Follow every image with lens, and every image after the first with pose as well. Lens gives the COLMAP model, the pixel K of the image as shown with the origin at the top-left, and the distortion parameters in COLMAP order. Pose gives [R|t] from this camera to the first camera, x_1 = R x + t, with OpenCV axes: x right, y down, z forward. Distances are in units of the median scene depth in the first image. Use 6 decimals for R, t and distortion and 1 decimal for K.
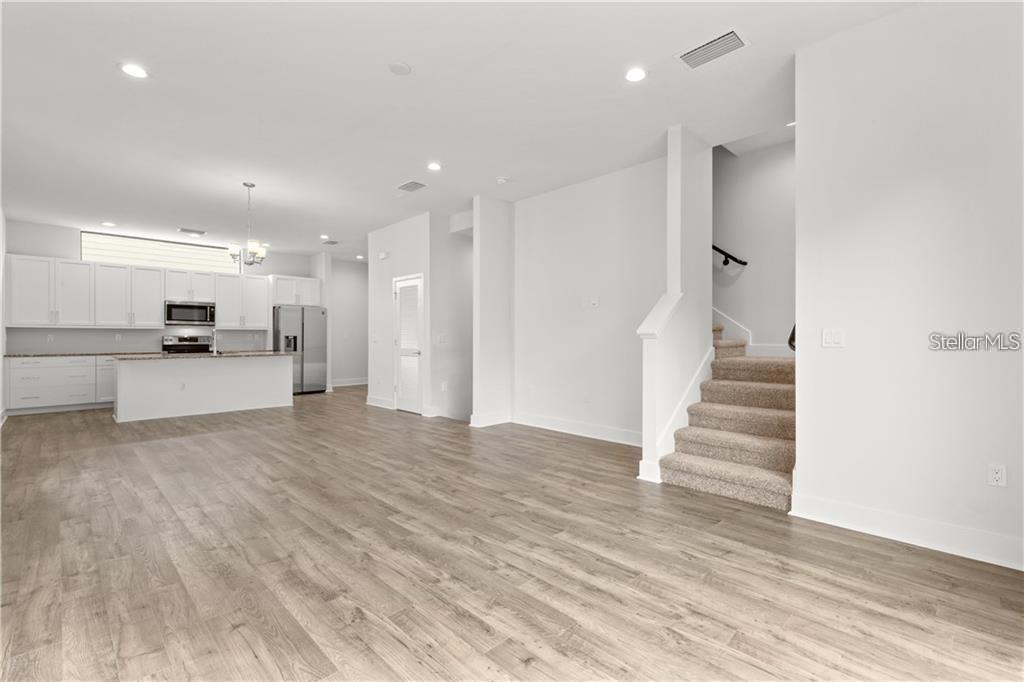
lens RADIAL K [[463.1, 0, 521.3], [0, 463.1, 338.9], [0, 0, 1]] dist [0.011451, -0.000736]
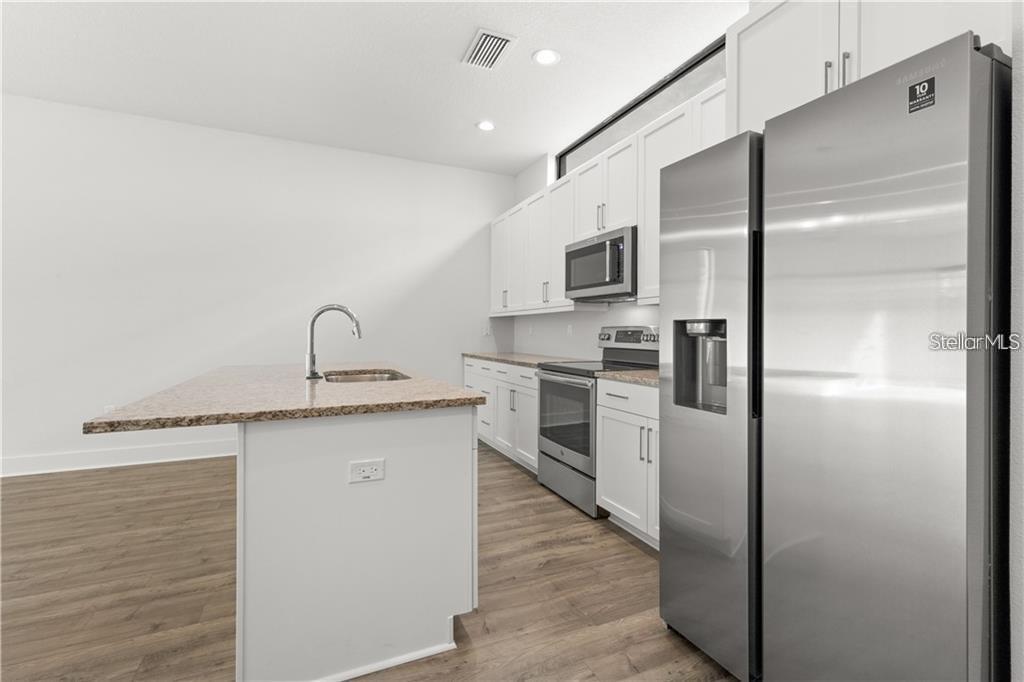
lens RADIAL K [[460.9, 0, 514.4], [0, 460.9, 335.8], [0, 0, 1]] dist [0.001804, 0.000484]
pose [[-0.340178, 0.009721, -0.940311, -0.341438], [0.000780, 0.999949, 0.010055, -0.002560], [0.940361, 0.002687, -0.340168, 1.102346]]
